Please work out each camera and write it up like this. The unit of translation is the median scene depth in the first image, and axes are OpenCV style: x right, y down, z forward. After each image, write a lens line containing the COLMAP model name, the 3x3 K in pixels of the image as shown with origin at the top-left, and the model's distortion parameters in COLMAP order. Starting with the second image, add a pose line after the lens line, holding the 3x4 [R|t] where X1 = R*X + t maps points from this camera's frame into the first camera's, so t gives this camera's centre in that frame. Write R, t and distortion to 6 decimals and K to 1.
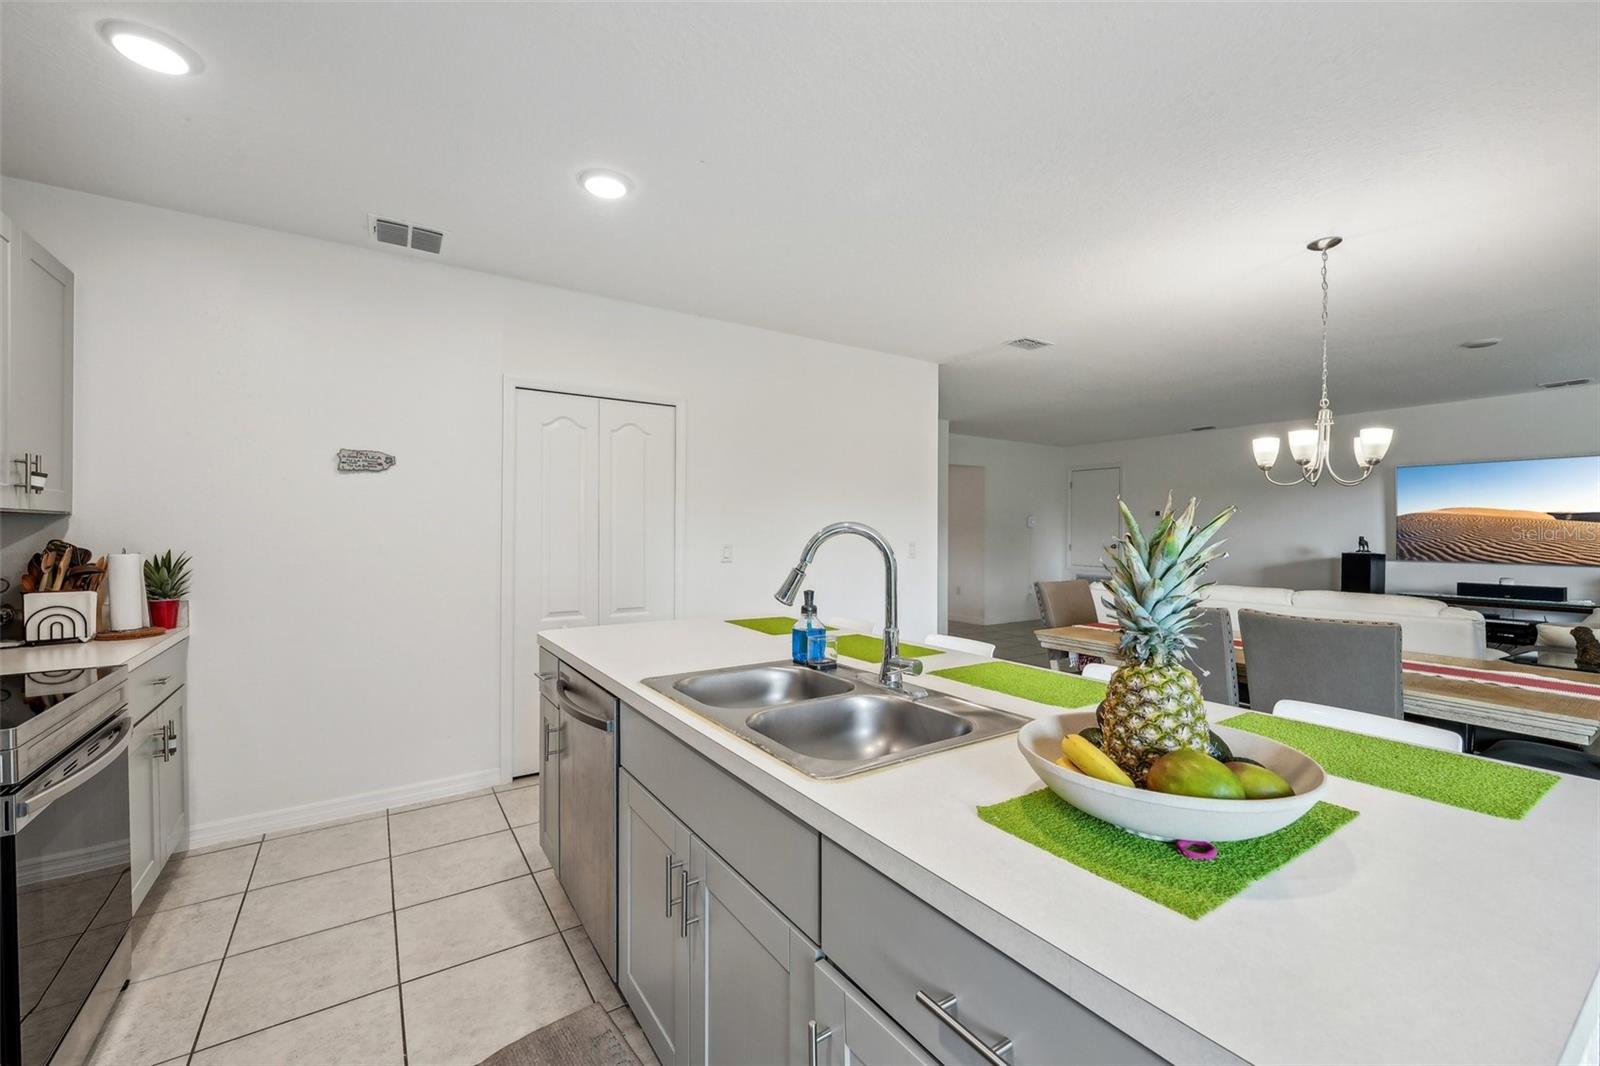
lens RADIAL K [[662.8, 0, 822.4], [0, 662.8, 549.9], [0, 0, 1]] dist [-0.003124, -0.000252]
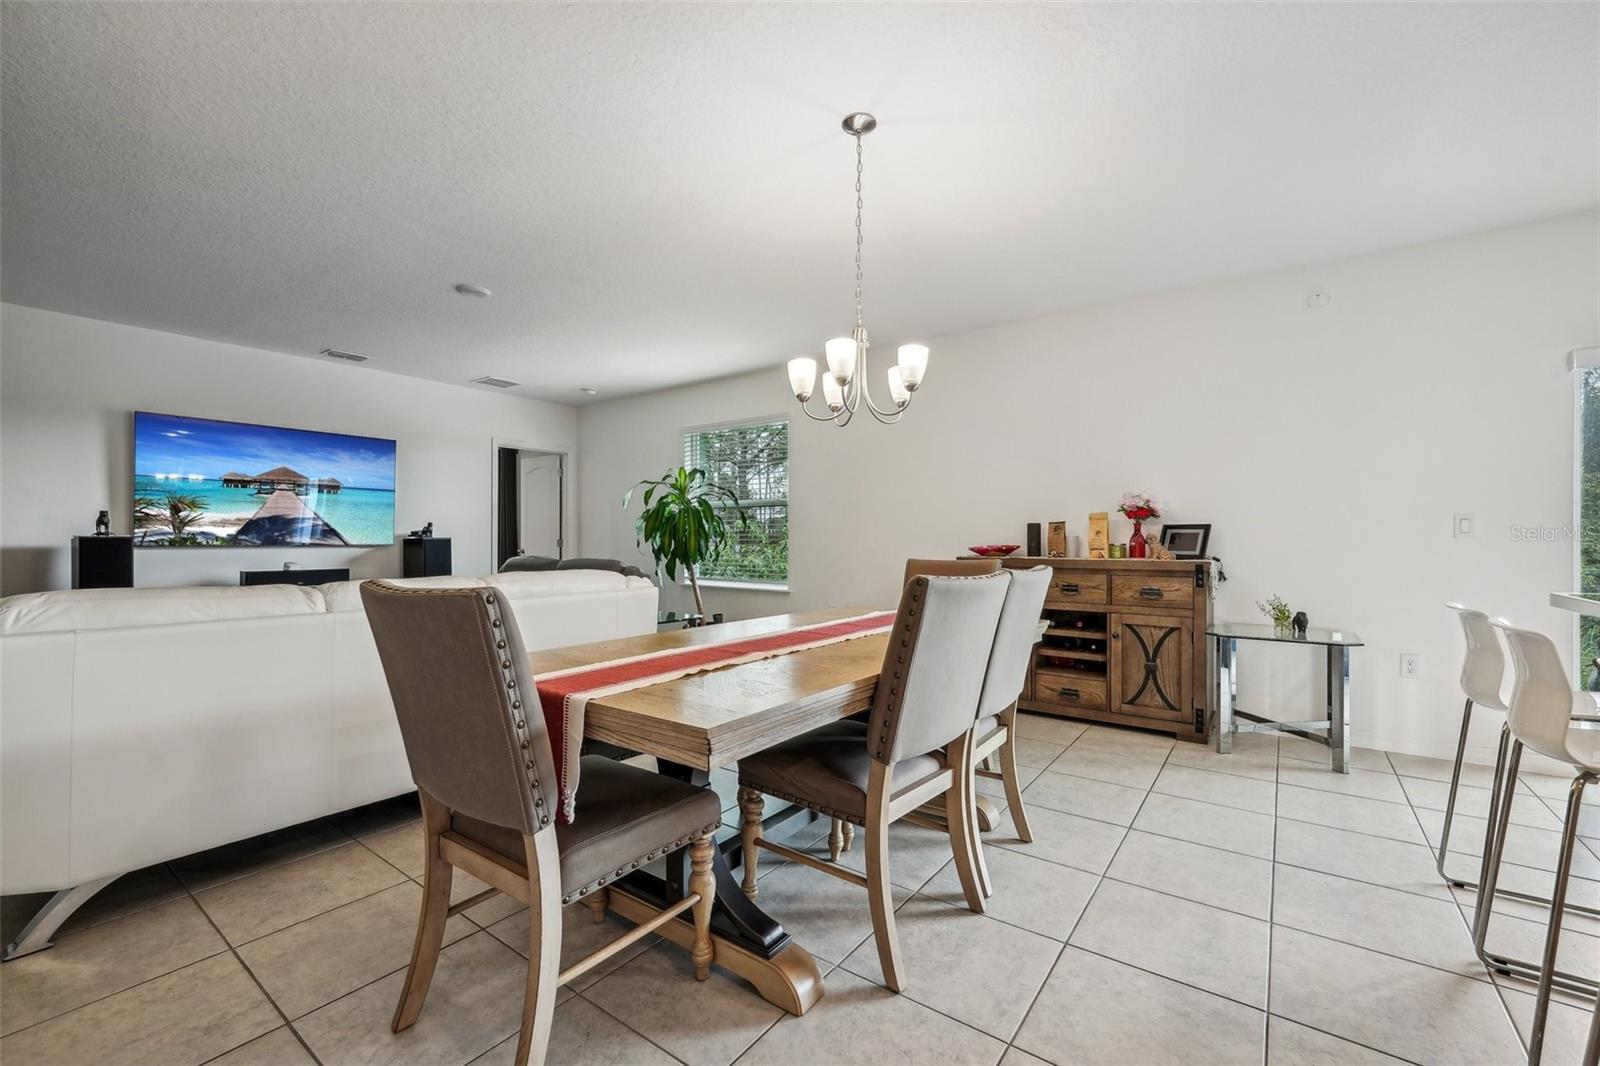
lens RADIAL K [[658.7, 0, 804.2], [0, 658.7, 540.1], [0, 0, 1]] dist [0.003825, 0.000333]
pose [[-0.323654, -0.004786, 0.946163, 0.003949], [0.025815, 0.999570, 0.013887, 0.027611], [-0.945823, 0.028919, -0.323392, 0.979744]]
